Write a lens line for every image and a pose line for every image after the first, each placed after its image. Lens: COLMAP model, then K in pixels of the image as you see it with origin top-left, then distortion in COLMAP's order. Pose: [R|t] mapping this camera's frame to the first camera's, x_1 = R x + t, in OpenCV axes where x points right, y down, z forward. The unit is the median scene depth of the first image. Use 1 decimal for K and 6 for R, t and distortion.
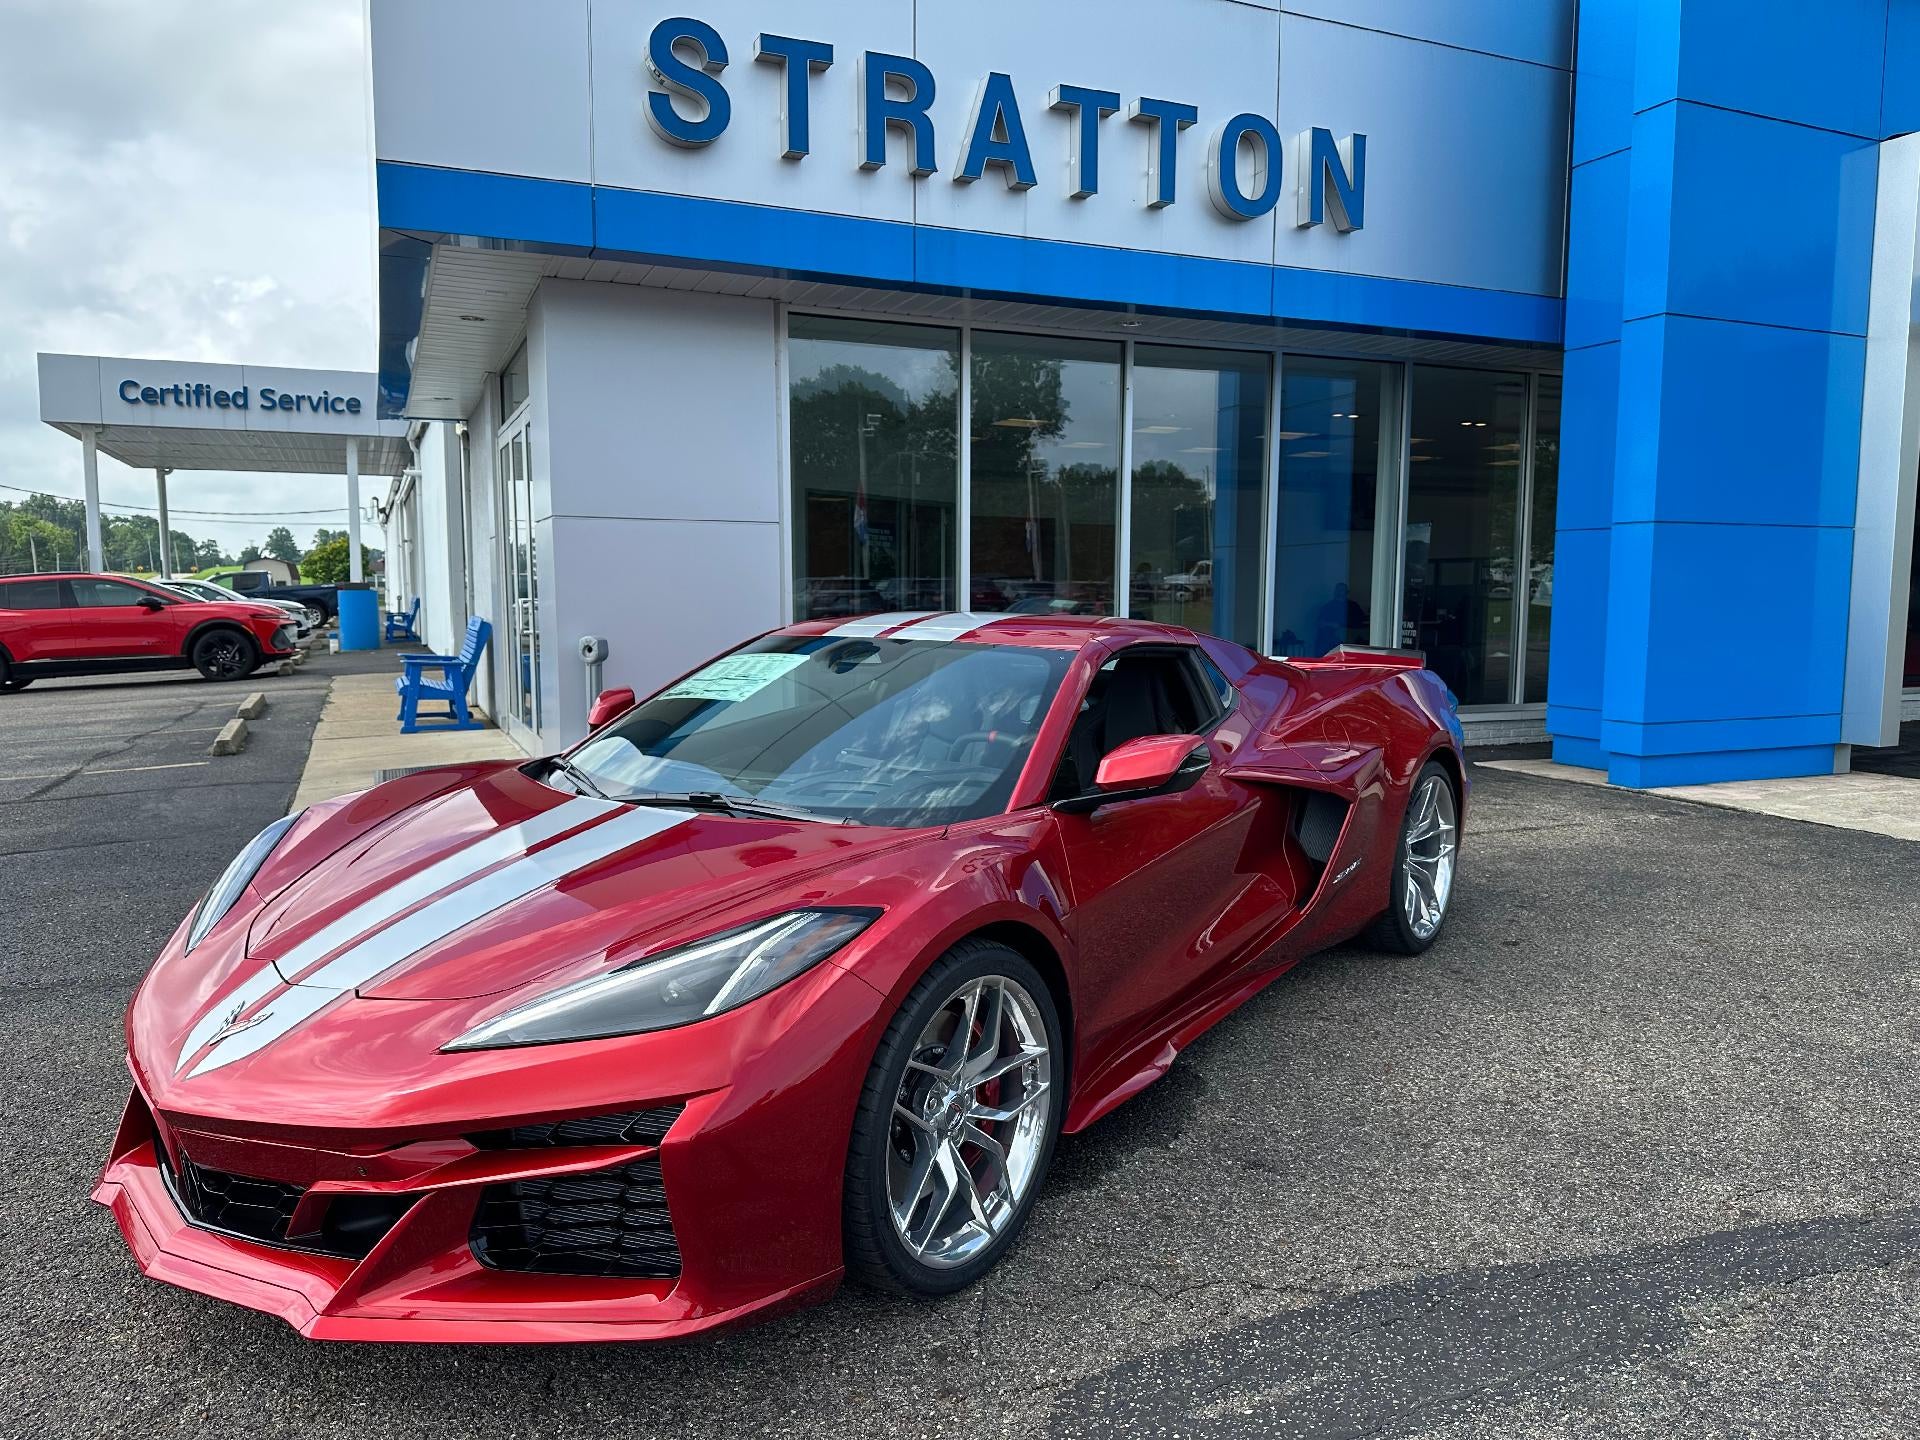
lens RADIAL K [[1381.4, 0, 960.0], [0, 1381.4, 720.0], [0, 0, 1]] dist [0.040897, -0.056805]
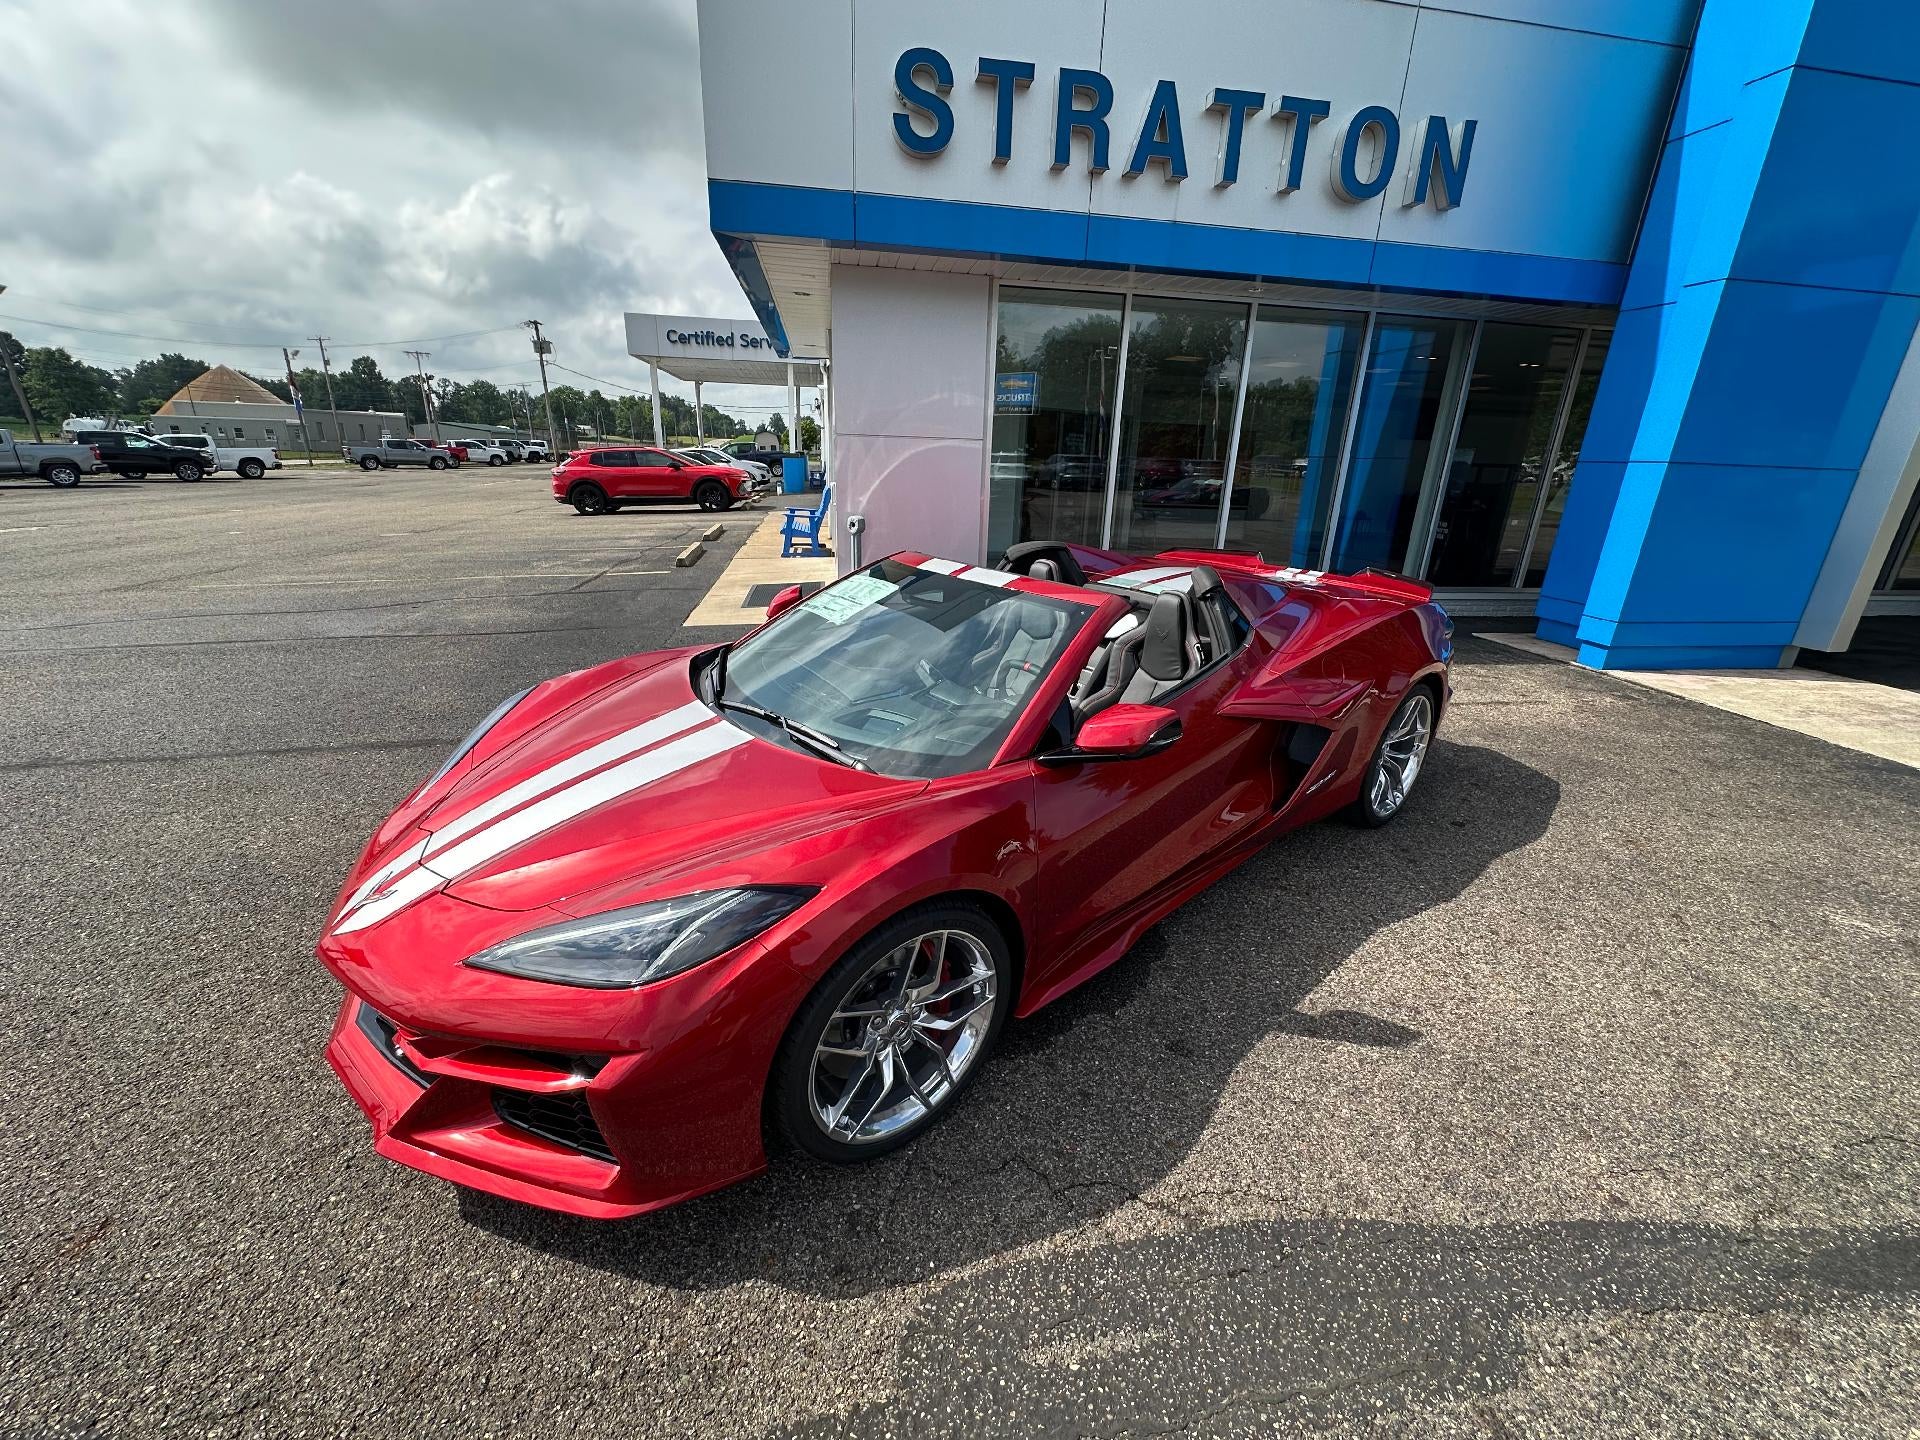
lens RADIAL K [[775.5, 0, 957.2], [0, 775.5, 717.6], [0, 0, 1]] dist [-0.003345, 0.000373]
pose [[0.969554, 0.107883, -0.219833, 0.062732], [-0.054389, 0.970172, 0.236237, -0.054964], [0.238762, -0.217088, 0.946502, 0.155630]]
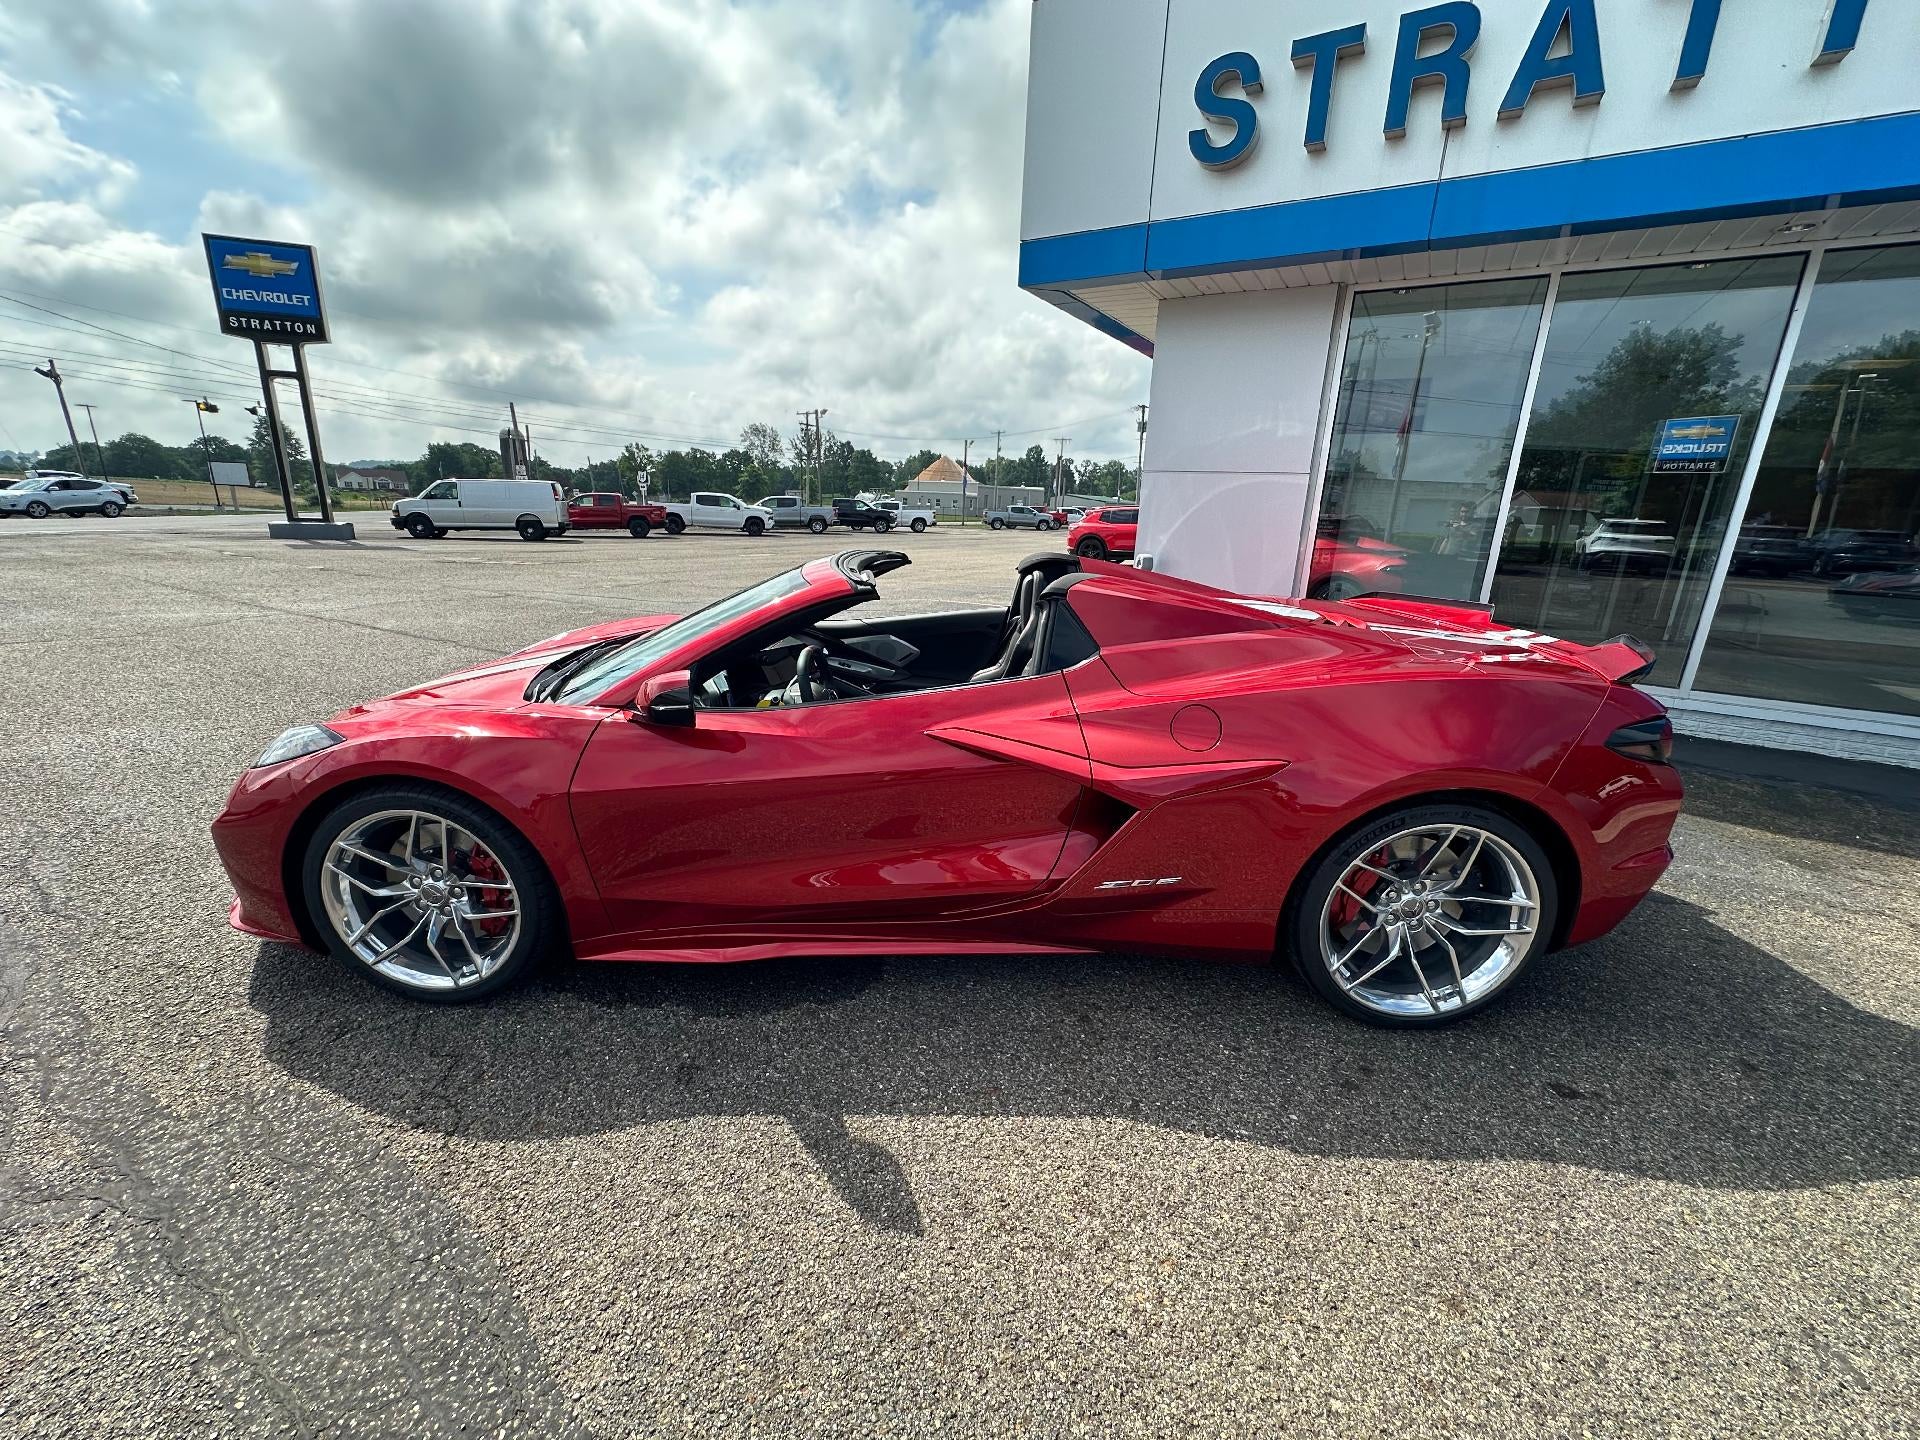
lens RADIAL K [[775.5, 0, 957.2], [0, 775.5, 717.6], [0, 0, 1]] dist [-0.003345, 0.000373]
pose [[0.568430, 0.240592, -0.786768, 0.325758], [-0.114667, 0.970121, 0.213815, -0.047202], [0.814702, -0.031323, 0.579033, 0.361085]]
